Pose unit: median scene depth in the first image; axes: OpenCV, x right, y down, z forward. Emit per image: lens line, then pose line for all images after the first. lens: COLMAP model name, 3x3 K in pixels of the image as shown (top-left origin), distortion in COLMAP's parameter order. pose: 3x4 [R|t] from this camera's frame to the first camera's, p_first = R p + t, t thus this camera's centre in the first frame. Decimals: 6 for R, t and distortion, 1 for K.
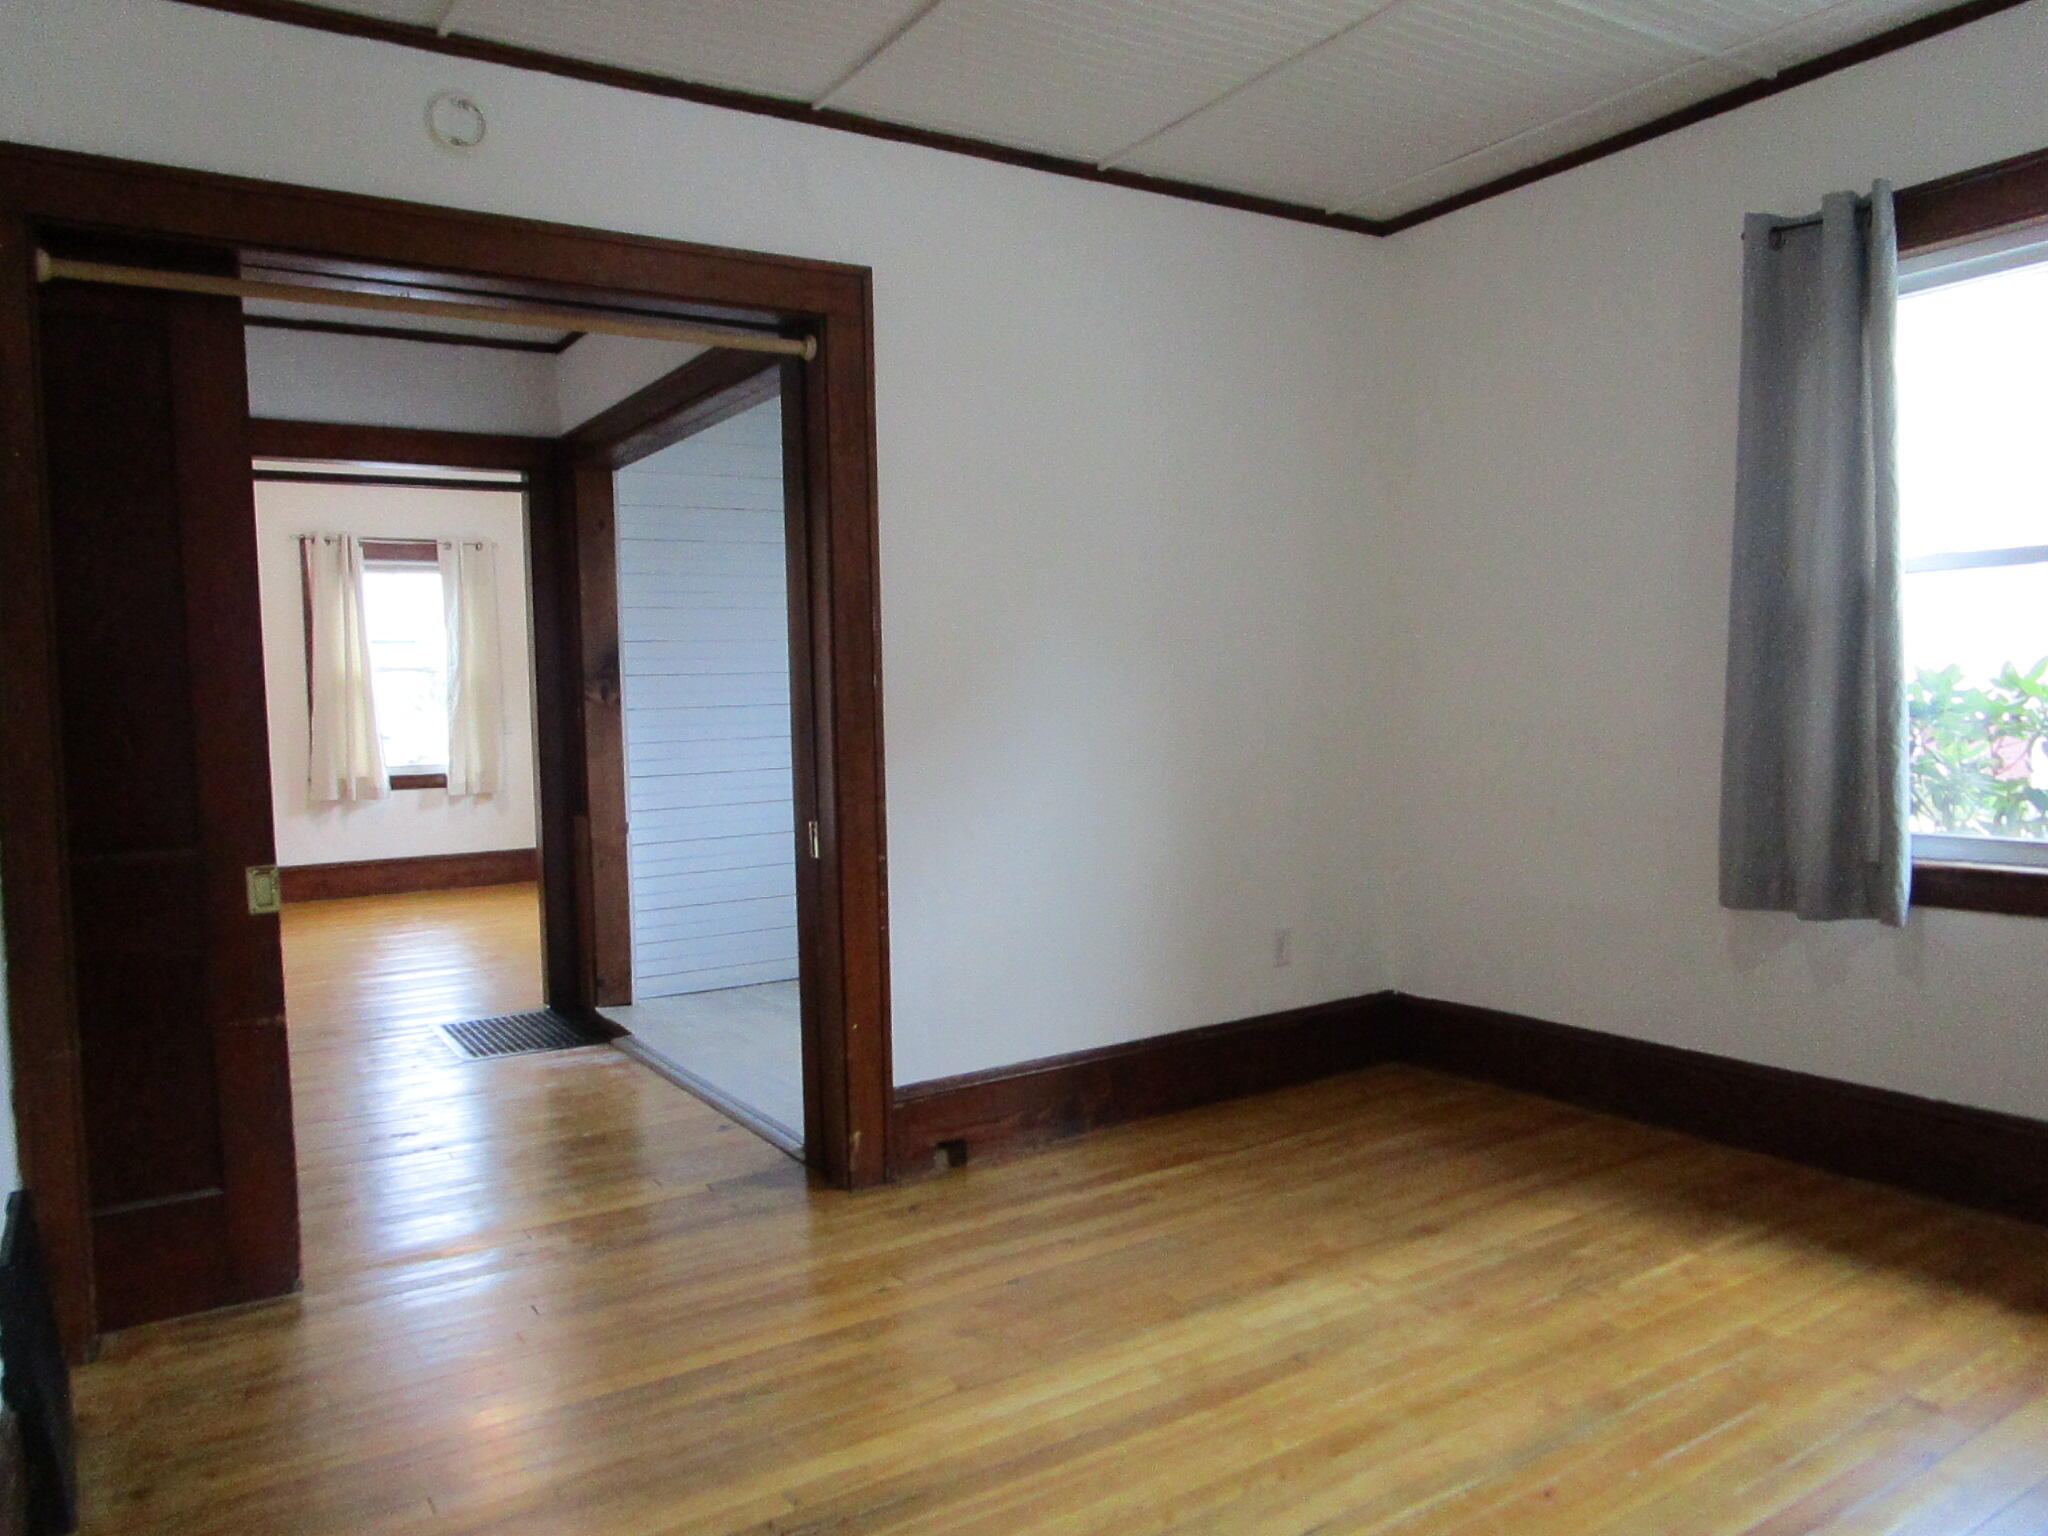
lens RADIAL K [[1445.6, 0, 1024.3], [0, 1445.6, 774.3], [0, 0, 1]] dist [-0.032830, 0.008258]
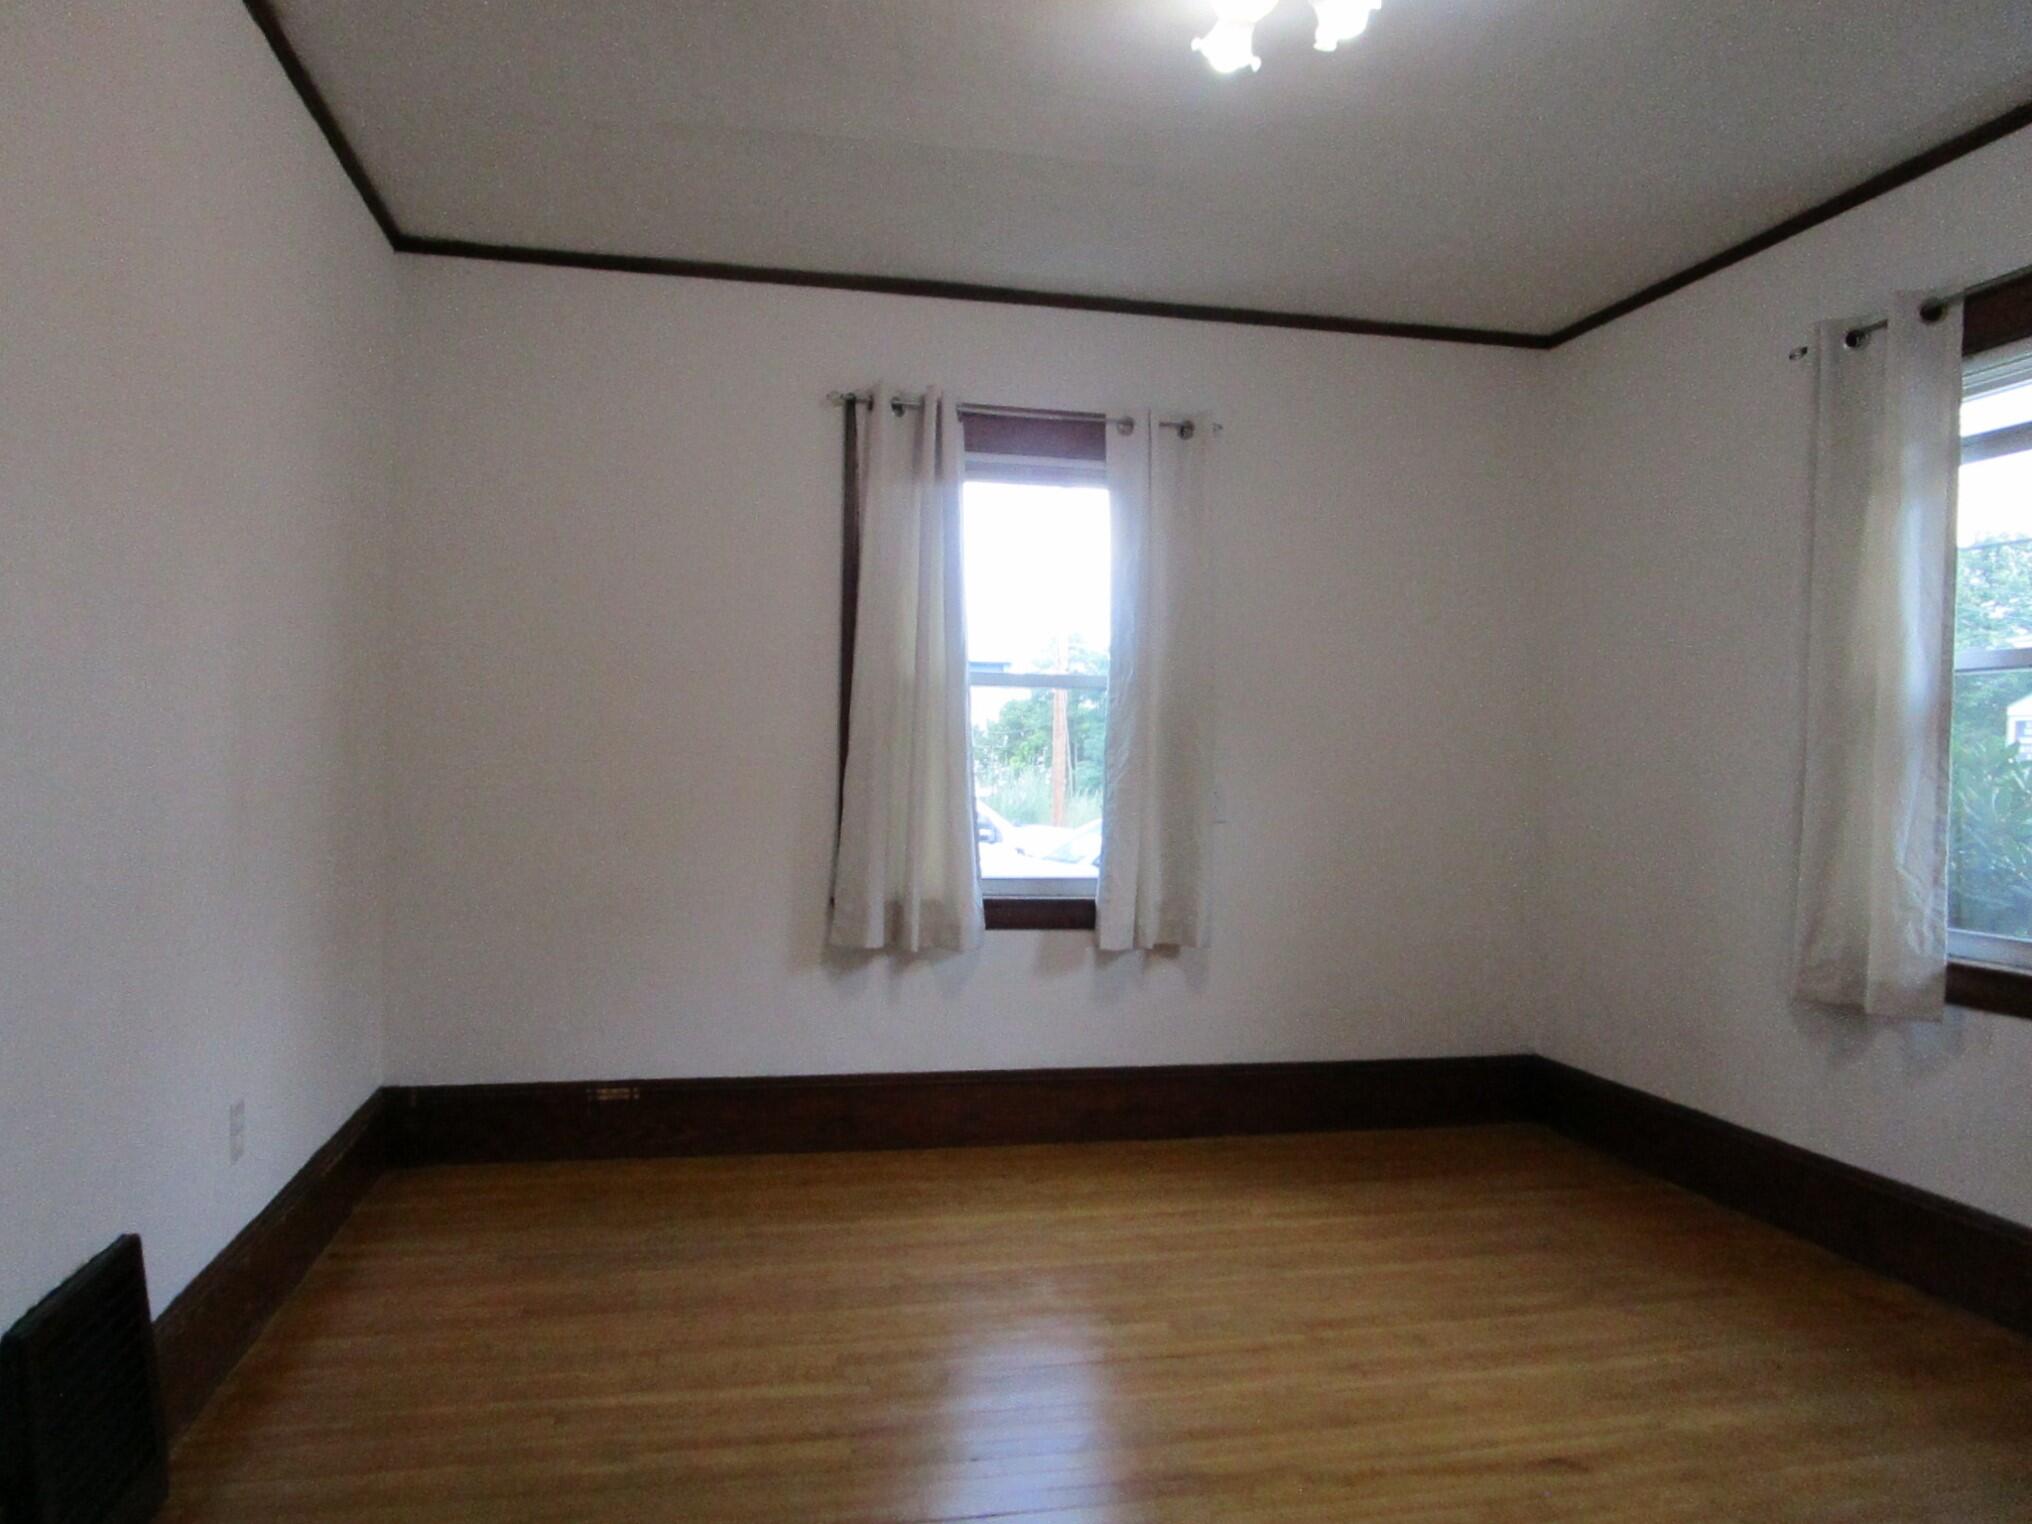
lens RADIAL K [[1434.3, 0, 1016.3], [0, 1434.3, 768.3], [0, 0, 1]] dist [-0.032830, 0.008258]
pose [[0.934410, 0.042226, -0.353687, -0.273608], [-0.061264, 0.997203, -0.042801, -0.023294], [0.350890, 0.061662, 0.934384, 0.572352]]
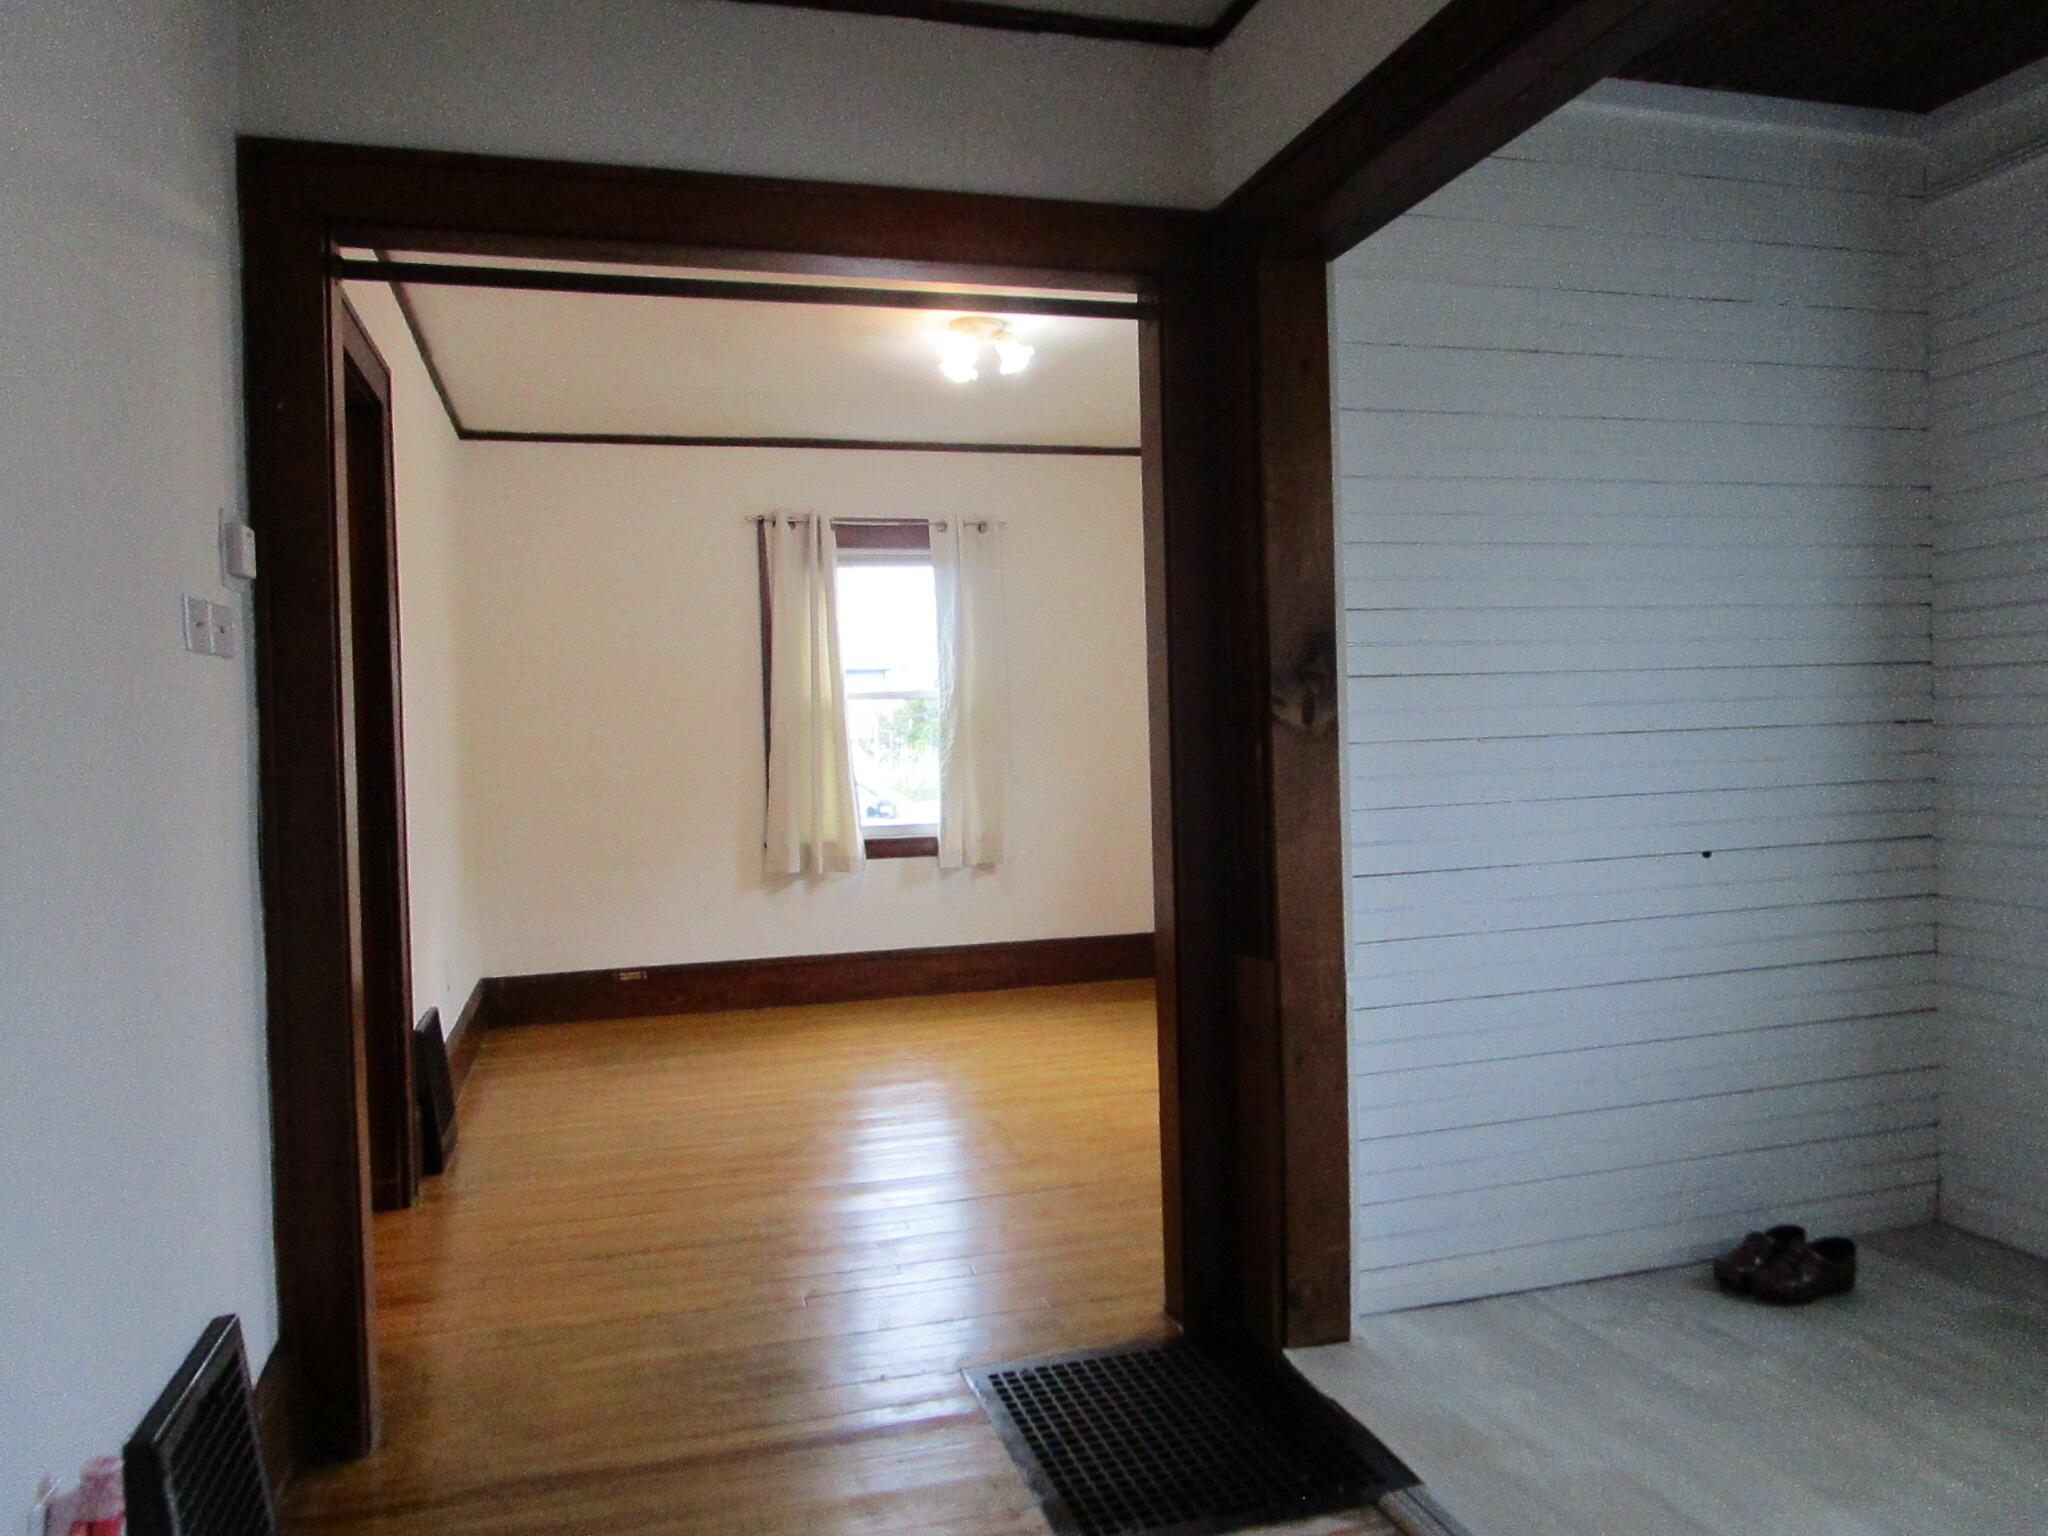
lens RADIAL K [[1445.6, 0, 1024.3], [0, 1445.6, 774.3], [0, 0, 1]] dist [-0.032830, 0.008258]
pose [[0.958153, 0.000887, -0.286255, -0.156201], [-0.009369, 0.999557, -0.028262, -0.012541], [0.286103, 0.029761, 0.957737, 0.322090]]
